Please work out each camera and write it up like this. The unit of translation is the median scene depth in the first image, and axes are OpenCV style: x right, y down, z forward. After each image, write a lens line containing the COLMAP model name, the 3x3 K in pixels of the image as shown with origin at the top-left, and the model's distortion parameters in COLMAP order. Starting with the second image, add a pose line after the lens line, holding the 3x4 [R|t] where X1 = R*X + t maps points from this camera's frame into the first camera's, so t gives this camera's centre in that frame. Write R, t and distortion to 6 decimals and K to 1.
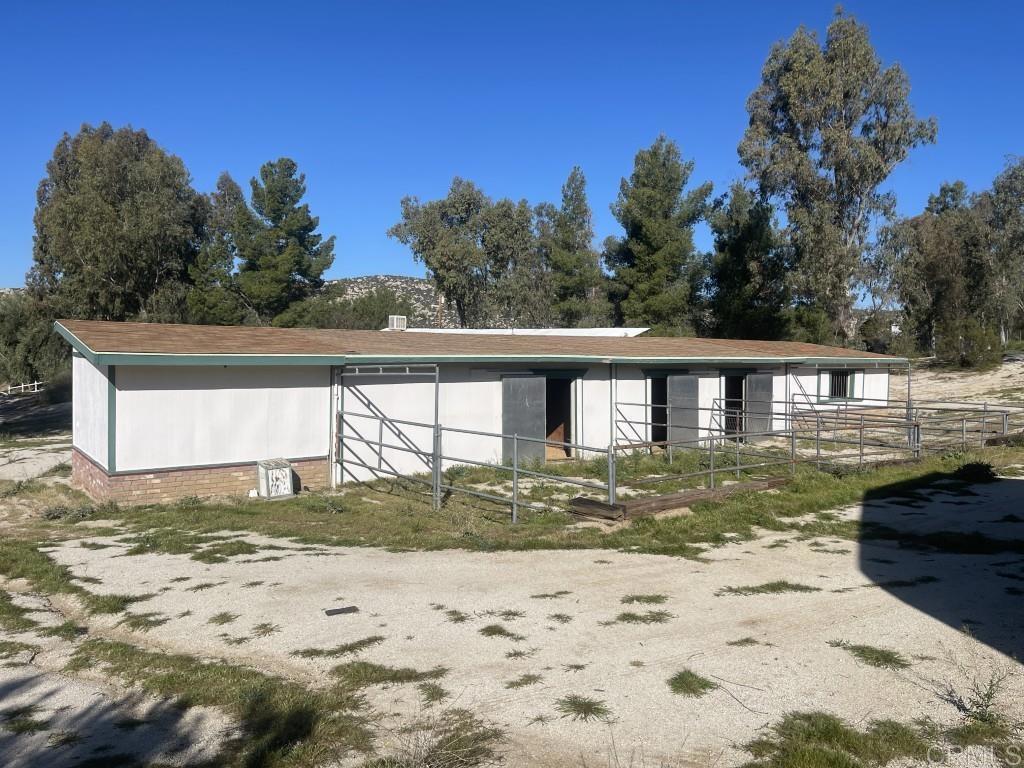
lens RADIAL K [[756.1, 0, 514.4], [0, 756.1, 380.2], [0, 0, 1]] dist [0.091343, -0.136063]
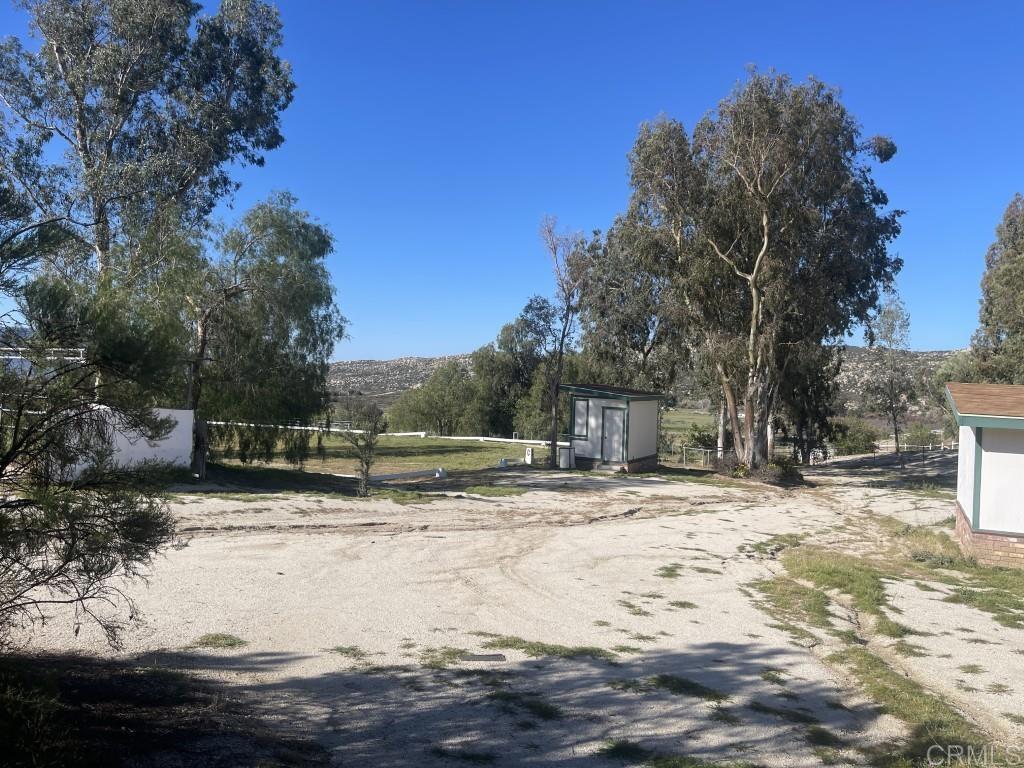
lens RADIAL K [[756.1, 0, 514.4], [0, 756.1, 380.2], [0, 0, 1]] dist [0.091343, -0.136063]
pose [[0.426718, -0.004553, -0.904373, 0.153781], [-0.062817, 0.997423, -0.034661, -0.006802], [0.902201, 0.071600, 0.425332, -0.027923]]
